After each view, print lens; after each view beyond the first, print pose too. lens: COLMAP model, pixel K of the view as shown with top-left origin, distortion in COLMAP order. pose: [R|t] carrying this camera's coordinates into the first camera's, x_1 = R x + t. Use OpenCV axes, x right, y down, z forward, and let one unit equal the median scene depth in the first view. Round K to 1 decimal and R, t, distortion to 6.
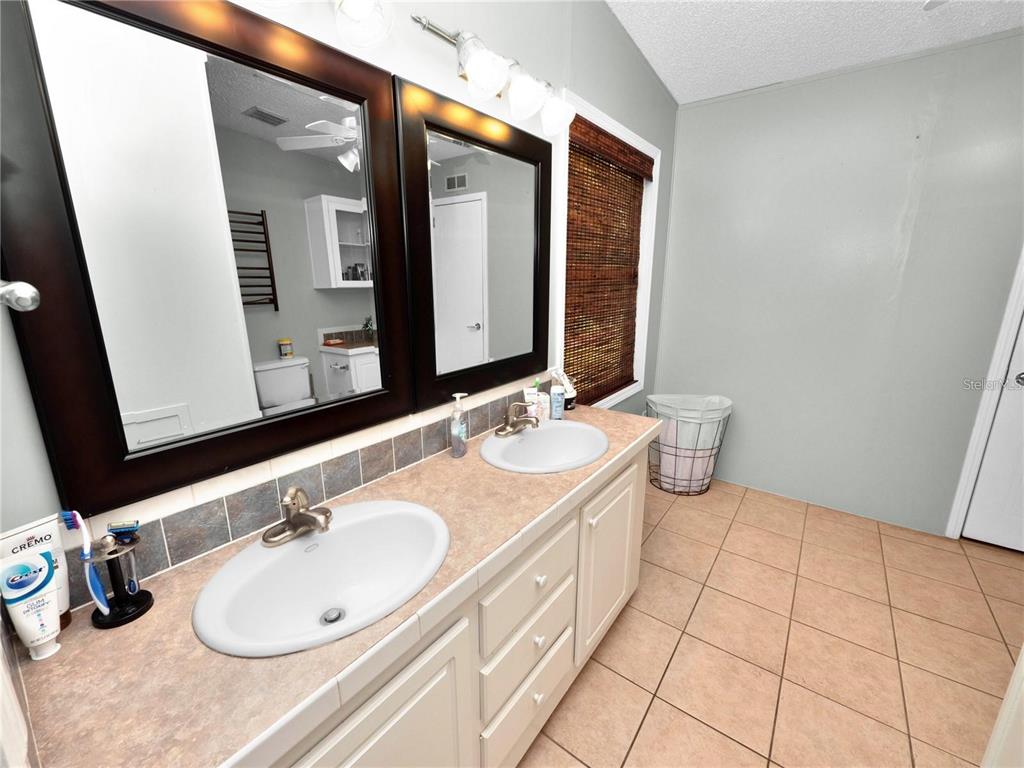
lens RADIAL K [[429.1, 0, 507.2], [0, 429.1, 381.6], [0, 0, 1]] dist [-0.008541, 0.000449]
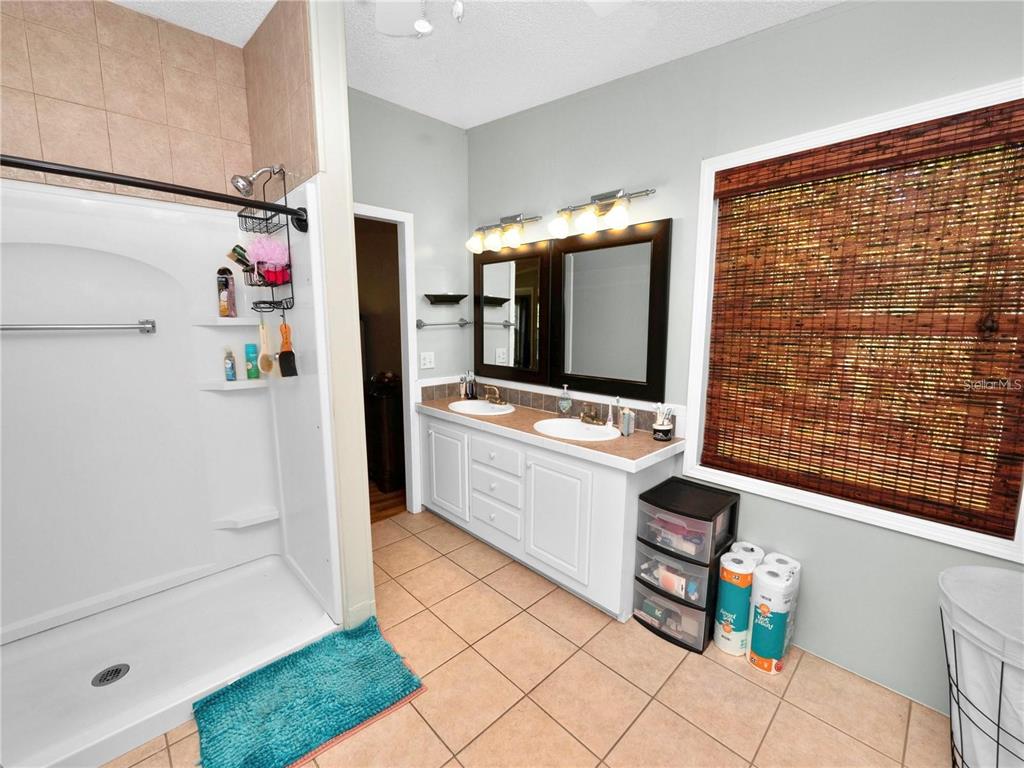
lens RADIAL K [[429.1, 0, 507.2], [0, 429.1, 381.6], [0, 0, 1]] dist [-0.008541, 0.000449]
pose [[-0.158694, 0.144786, -0.976654, 1.498357], [-0.230523, 0.956416, 0.179243, -0.225812], [0.960039, 0.253586, -0.118401, 0.836664]]
